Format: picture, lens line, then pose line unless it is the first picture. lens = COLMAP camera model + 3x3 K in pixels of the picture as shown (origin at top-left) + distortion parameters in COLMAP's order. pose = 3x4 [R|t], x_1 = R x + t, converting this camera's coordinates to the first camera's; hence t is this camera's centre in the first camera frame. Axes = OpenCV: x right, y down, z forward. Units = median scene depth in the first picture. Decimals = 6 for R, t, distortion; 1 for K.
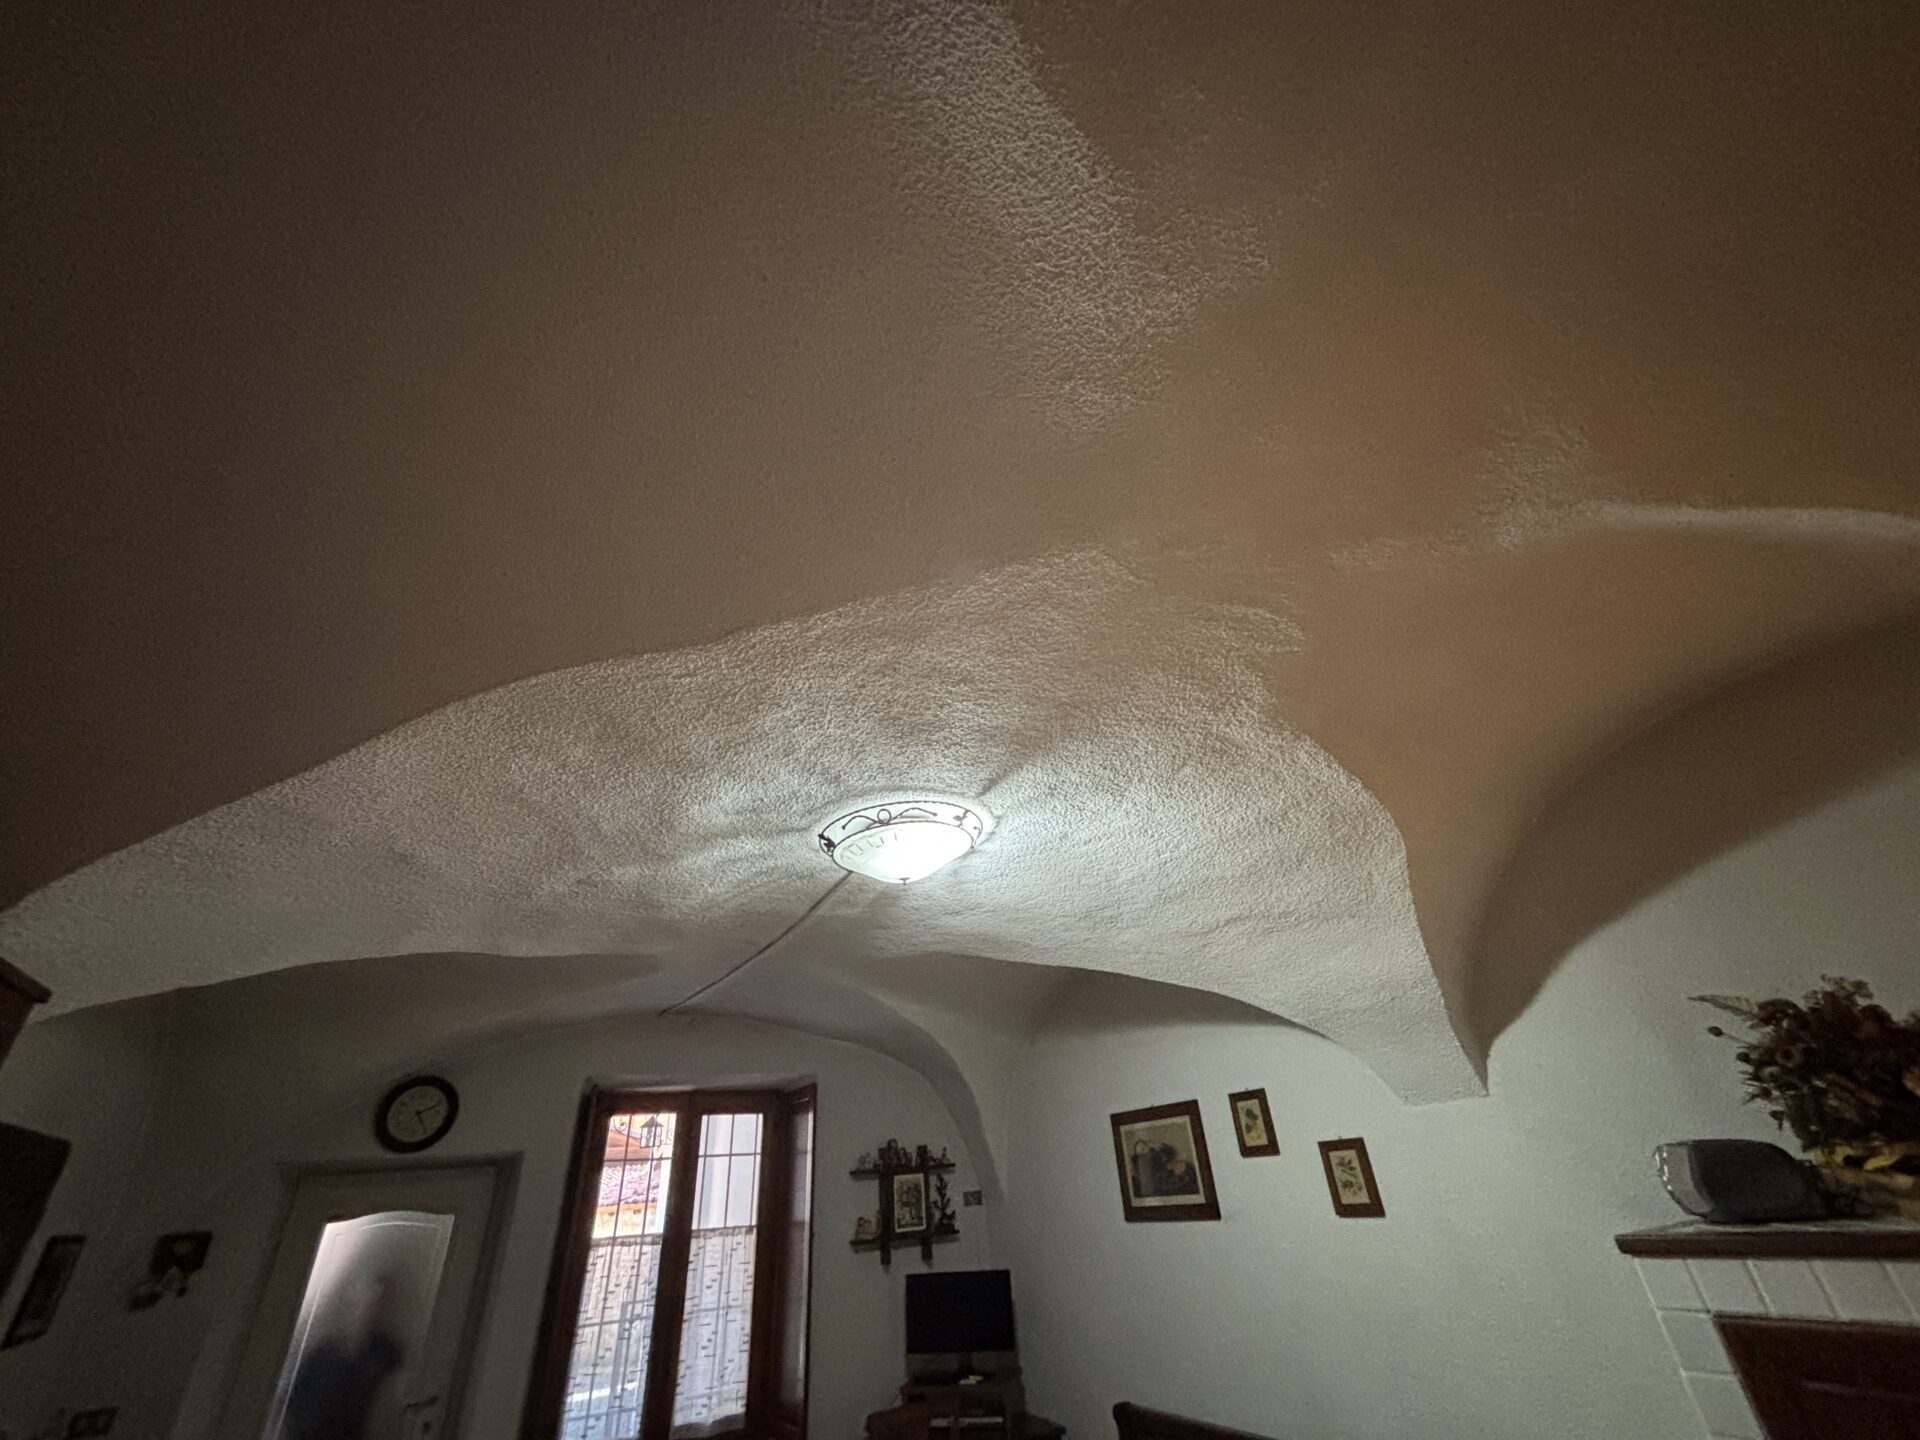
lens RADIAL K [[771.1, 0, 952.7], [0, 771.1, 704.2], [0, 0, 1]] dist [0.024142, -0.009532]
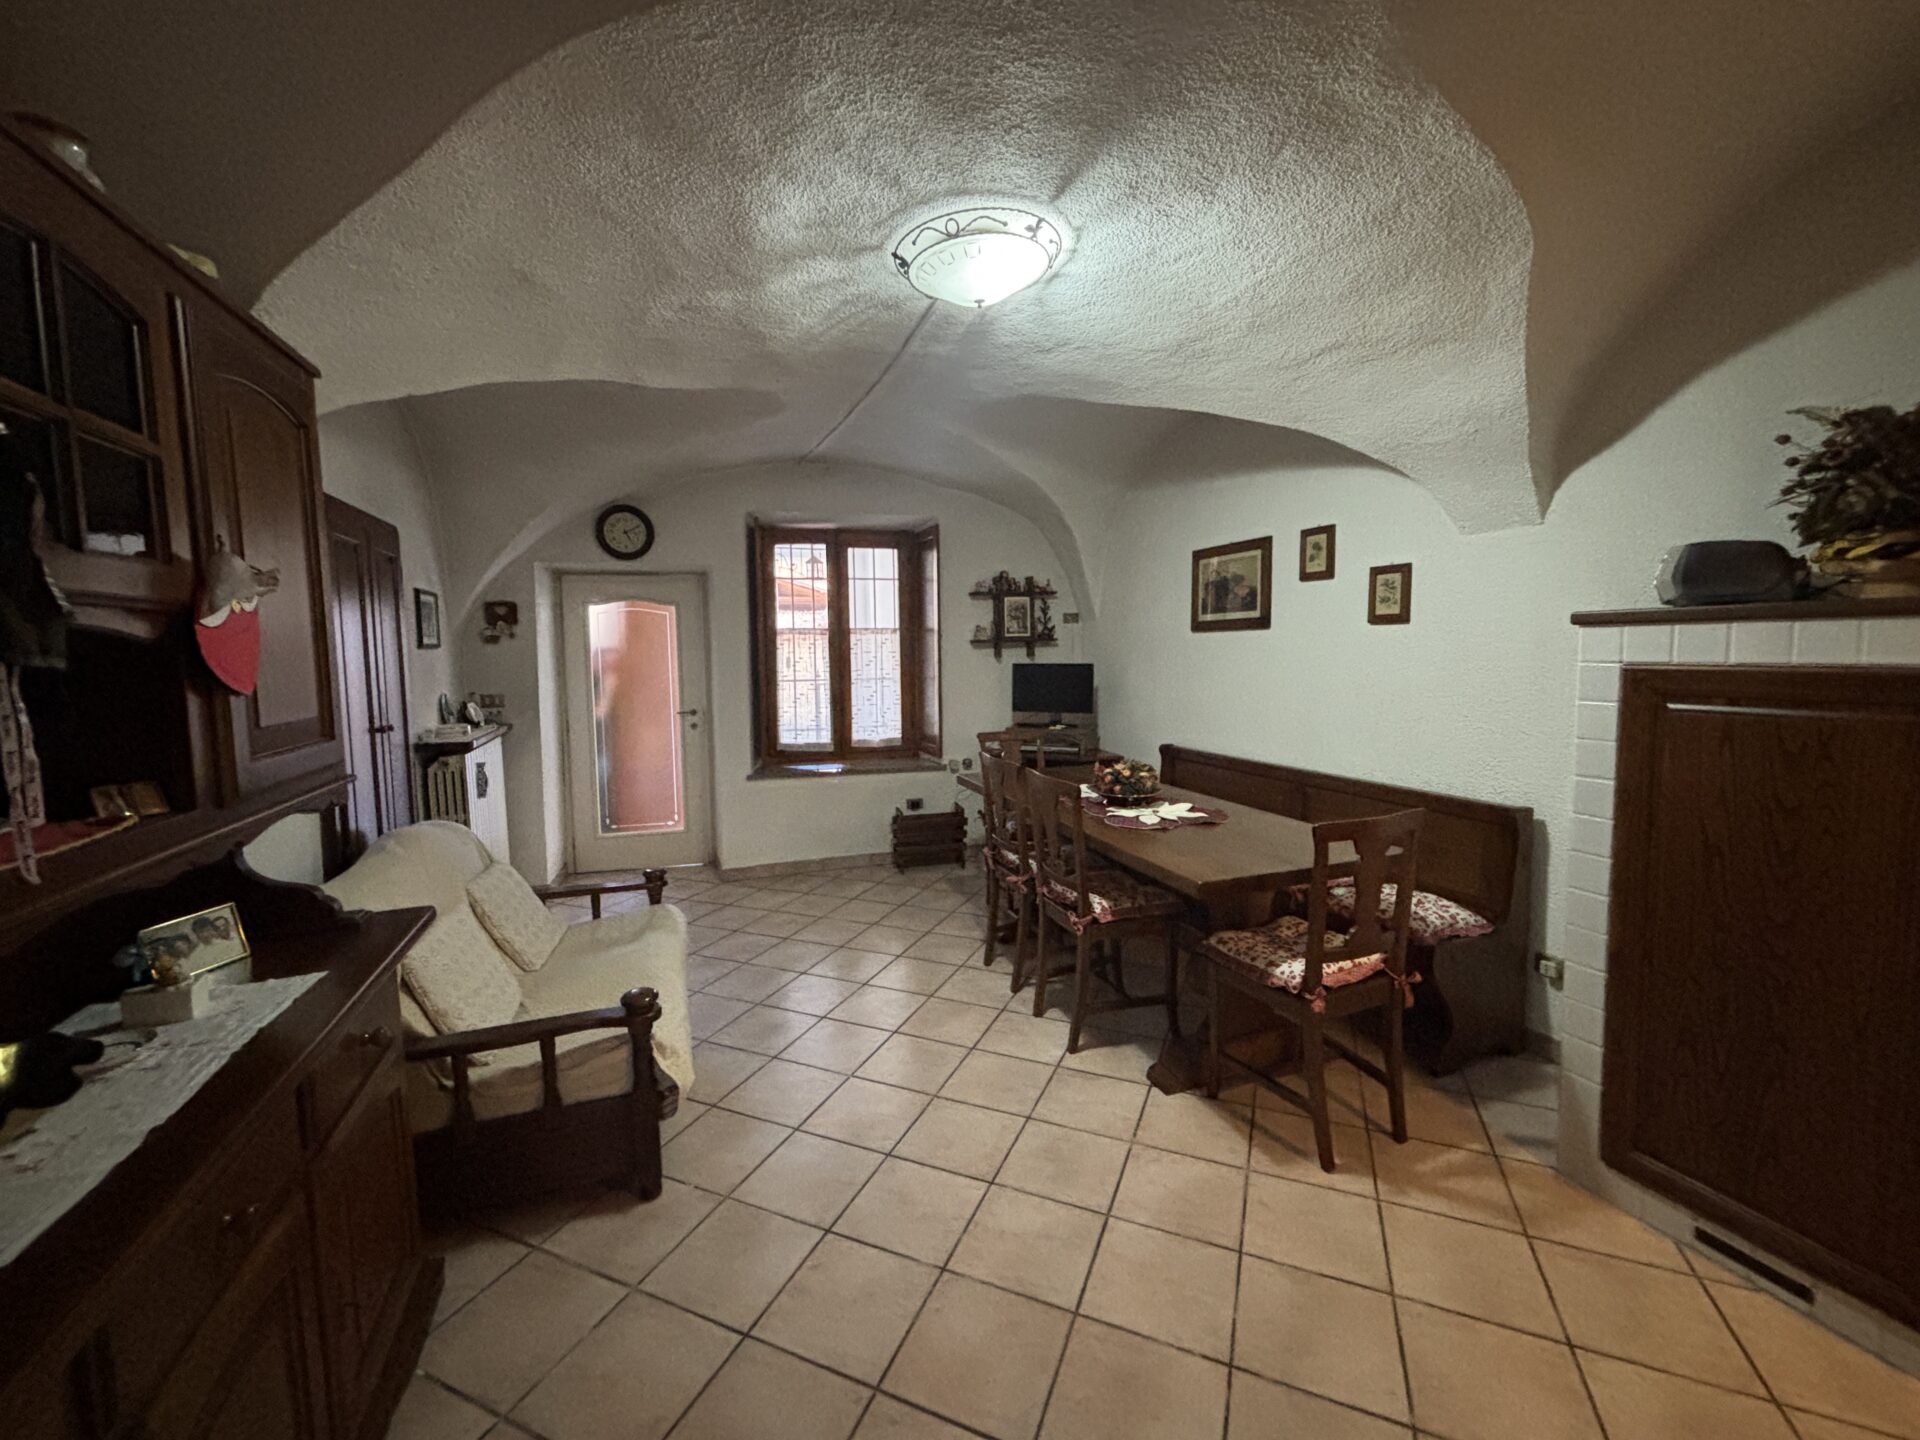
lens RADIAL K [[796.6, 0, 961.0], [0, 796.6, 710.5], [0, 0, 1]] dist [0.001309, -0.000166]
pose [[0.982820, 0.067426, -0.171812, 0.114245], [0.045535, 0.813531, 0.579736, 0.049331], [0.178863, -0.577599, 0.796484, -0.126817]]
